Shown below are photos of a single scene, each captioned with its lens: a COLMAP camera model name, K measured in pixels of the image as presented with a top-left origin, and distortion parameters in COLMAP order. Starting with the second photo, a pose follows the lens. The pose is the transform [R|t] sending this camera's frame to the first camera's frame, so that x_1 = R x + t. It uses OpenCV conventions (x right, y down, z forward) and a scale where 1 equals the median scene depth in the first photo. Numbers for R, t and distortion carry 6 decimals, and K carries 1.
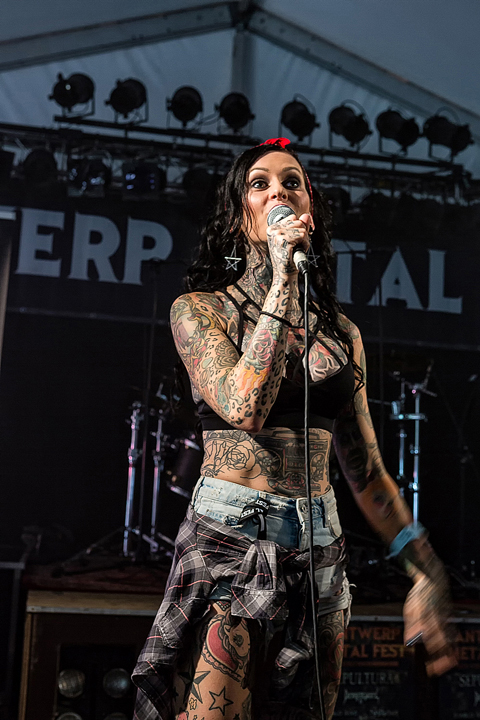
lens RADIAL K [[1021.2, 0, 223.9], [0, 1021.2, 337.2], [0, 0, 1]] dist [-0.016717, 0.000000]
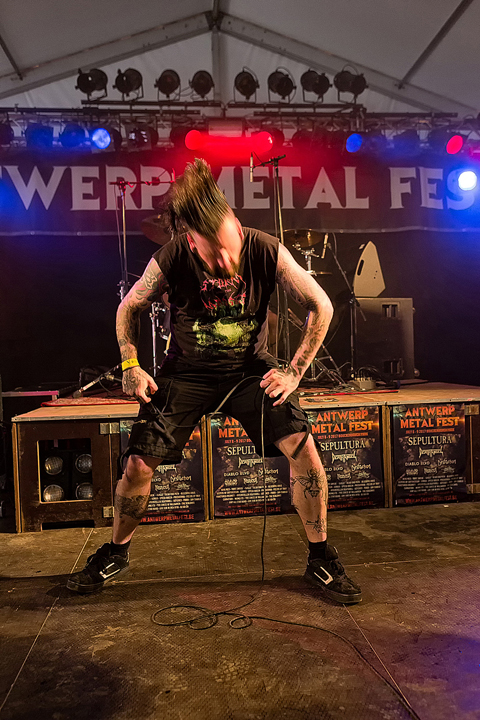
lens RADIAL K [[593.5, 0, 236.9], [0, 593.5, 354.3], [0, 0, 1]] dist [-0.024684, 0.034096]
pose [[0.992371, -0.080210, -0.093625, 0.109007], [0.094257, 0.983119, 0.156821, 0.034331], [0.079466, -0.164449, 0.983179, 0.097561]]
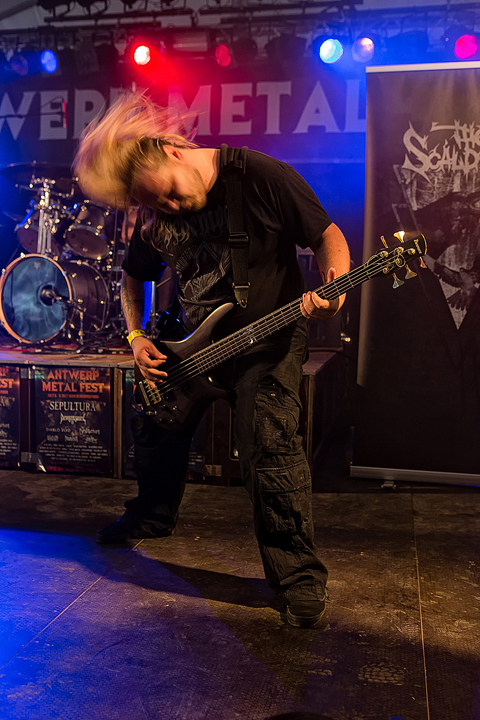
lens RADIAL K [[737.5, 0, 273.9], [0, 737.5, 360.4], [0, 0, 1]] dist [-0.029131, 0.000000]
pose [[0.921440, 0.003286, -0.388507, 0.482993], [0.084175, 0.974525, 0.207883, 0.051572], [0.379293, -0.224255, 0.897690, 0.125560]]
